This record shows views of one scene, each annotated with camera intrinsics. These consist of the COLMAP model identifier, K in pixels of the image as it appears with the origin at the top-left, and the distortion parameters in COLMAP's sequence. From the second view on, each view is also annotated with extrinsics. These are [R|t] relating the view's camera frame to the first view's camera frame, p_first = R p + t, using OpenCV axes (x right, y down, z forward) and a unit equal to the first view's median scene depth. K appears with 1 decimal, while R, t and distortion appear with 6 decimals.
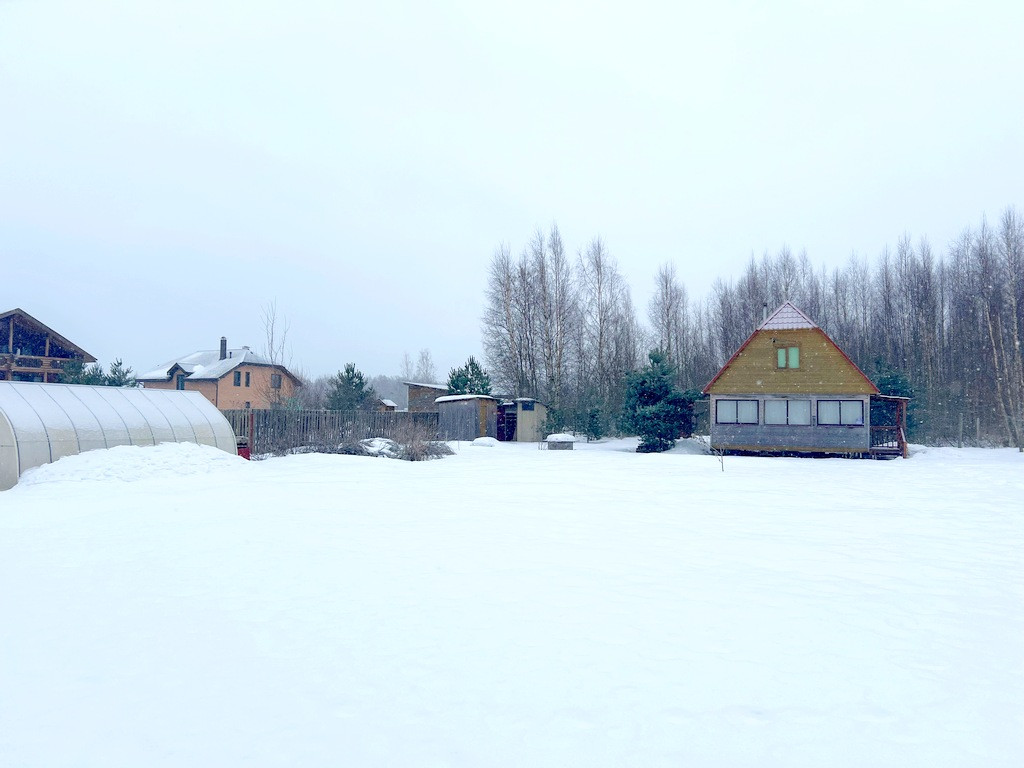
lens RADIAL K [[760.5, 0, 515.4], [0, 760.5, 379.6], [0, 0, 1]] dist [0.067755, -0.071328]
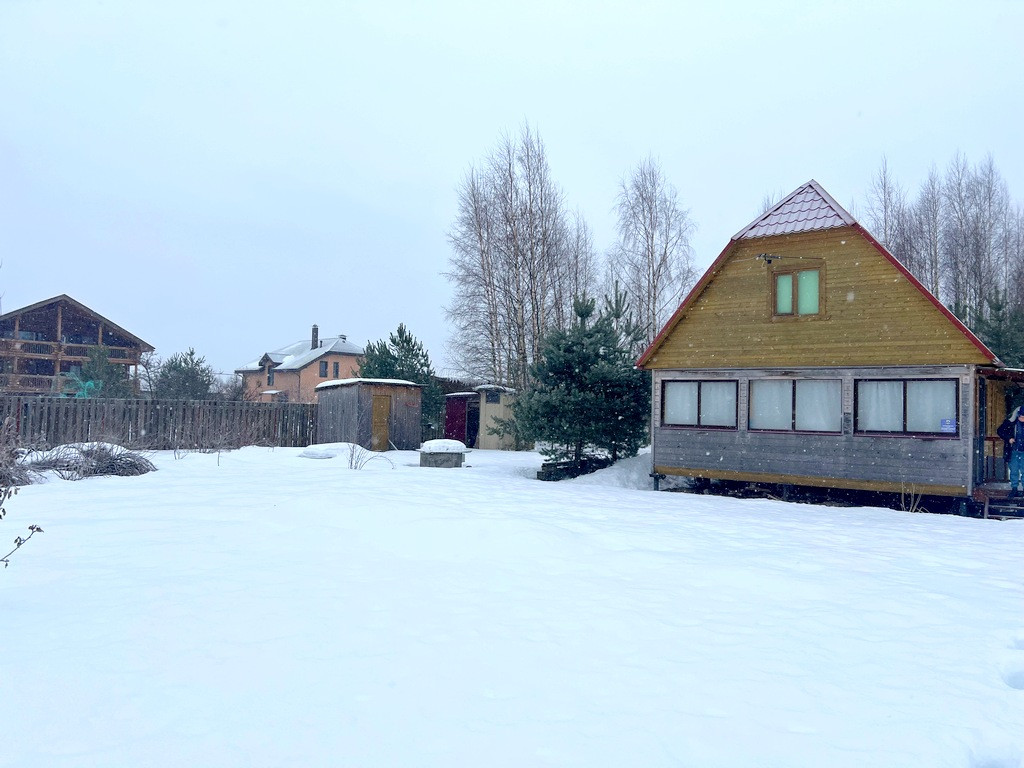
lens RADIAL K [[760.5, 0, 516.7], [0, 760.5, 384.5], [0, 0, 1]] dist [0.067755, -0.071328]
pose [[0.959458, -0.001331, -0.281847, 0.211748], [0.004291, 0.999942, 0.009883, 0.015716], [0.281818, -0.010692, 0.959408, 0.316770]]
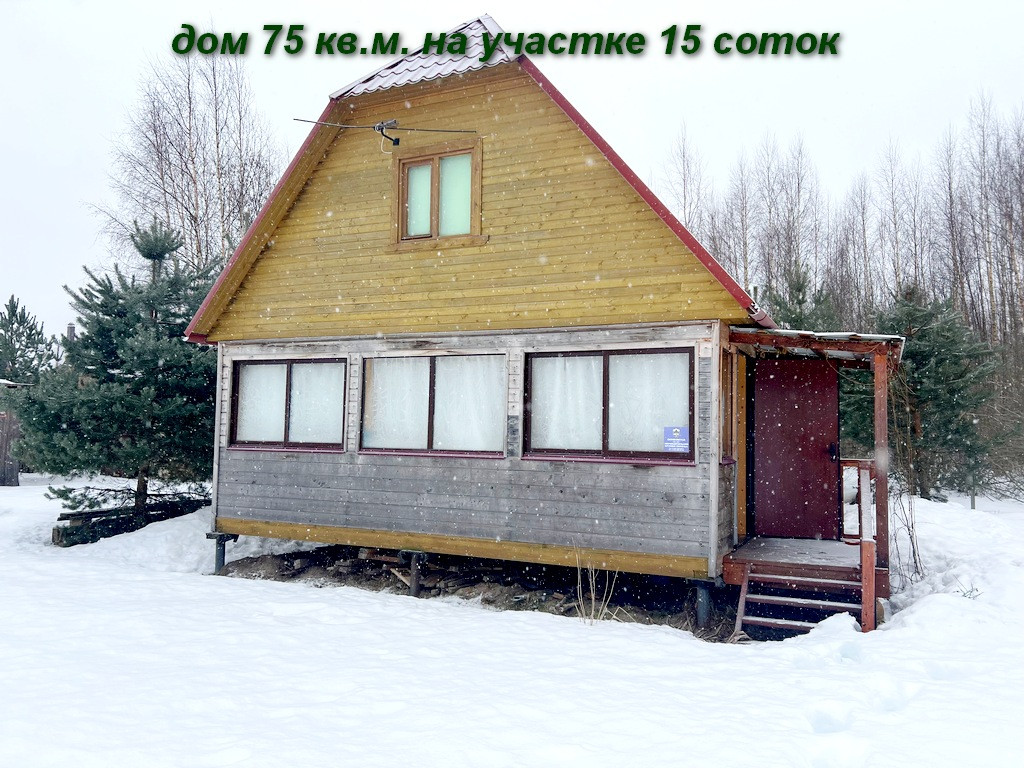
lens RADIAL K [[760.5, 0, 518.6], [0, 760.5, 382.7], [0, 0, 1]] dist [0.067755, -0.071328]
pose [[0.994605, -0.002379, -0.103710, 0.269771], [0.001118, 0.999925, -0.012223, 0.025428], [0.103731, 0.012041, 0.994532, 0.487060]]
